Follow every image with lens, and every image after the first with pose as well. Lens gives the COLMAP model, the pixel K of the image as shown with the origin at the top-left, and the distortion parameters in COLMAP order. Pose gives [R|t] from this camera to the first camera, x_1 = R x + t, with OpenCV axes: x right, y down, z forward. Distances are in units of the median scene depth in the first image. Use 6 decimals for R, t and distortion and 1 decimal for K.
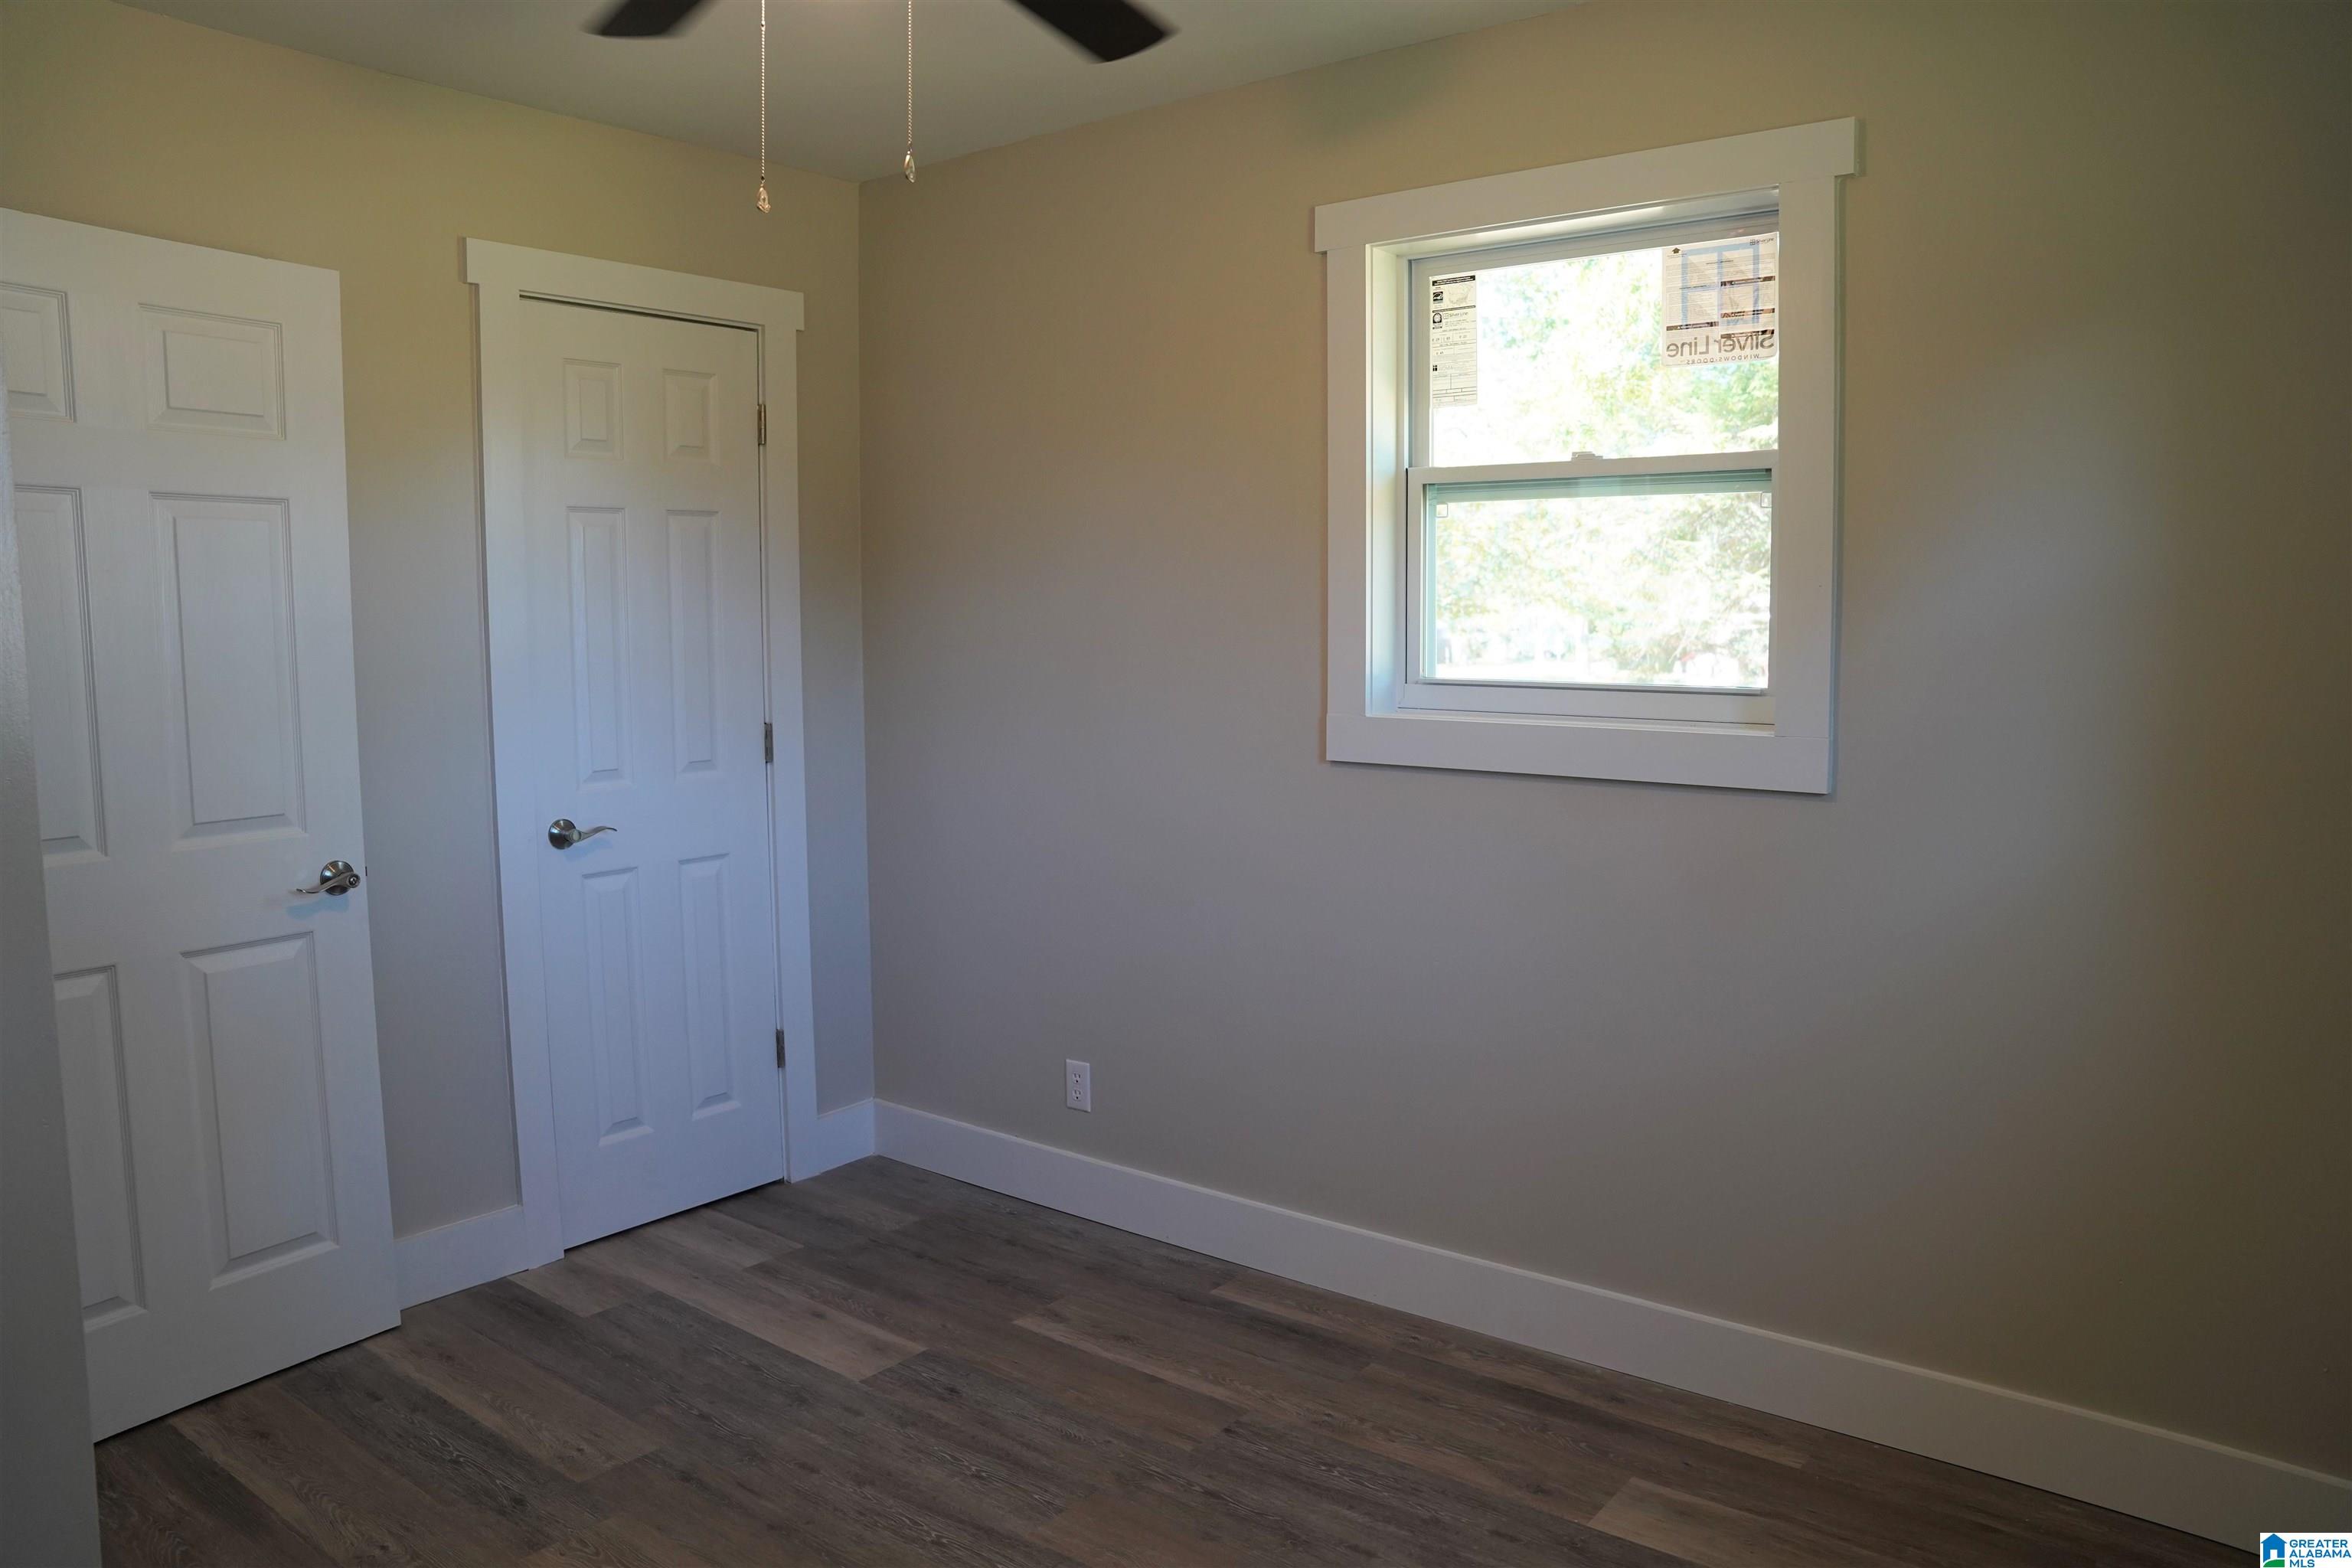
lens RADIAL K [[1624.9, 0, 1181.9], [0, 1624.9, 791.5], [0, 0, 1]] dist [-0.177198, 0.134407]
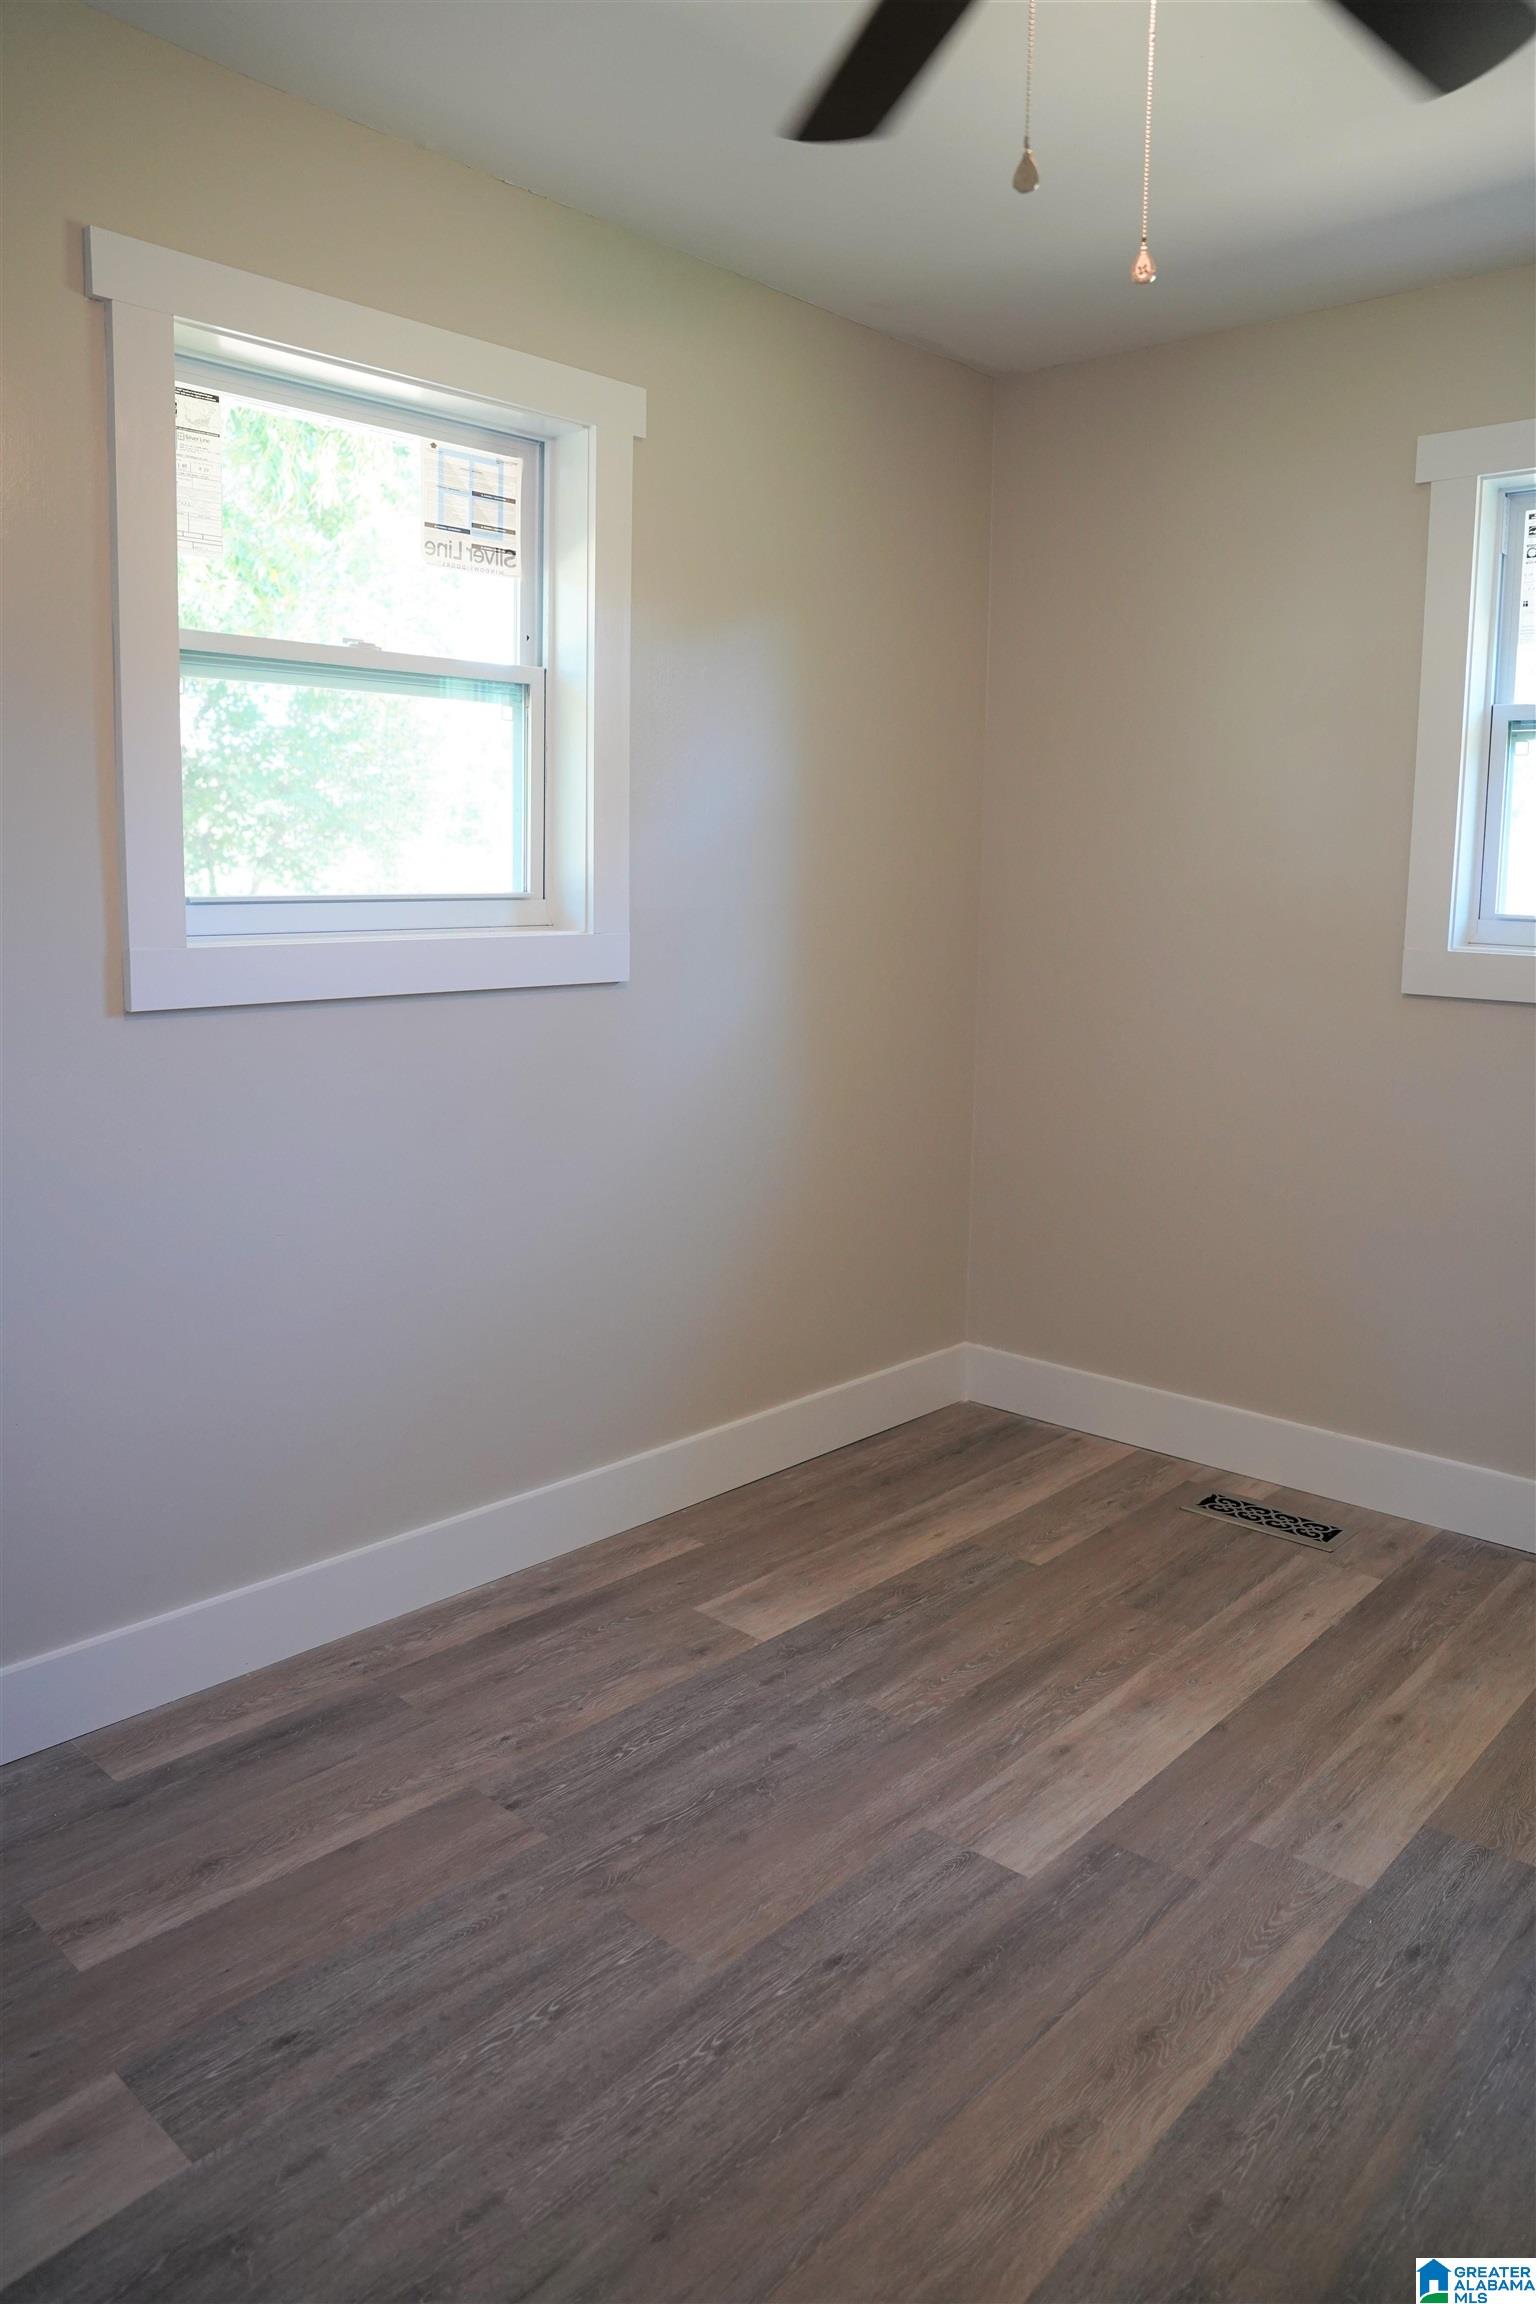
lens RADIAL K [[1591.7, 0, 768.0], [0, 1591.7, 1152.0], [0, 0, 1]] dist [-0.177198, 0.134407]
pose [[0.077948, -0.172136, 0.981984, -0.687089], [0.093527, 0.981900, 0.164697, -0.052946], [-0.992561, 0.079005, 0.092637, 0.755845]]
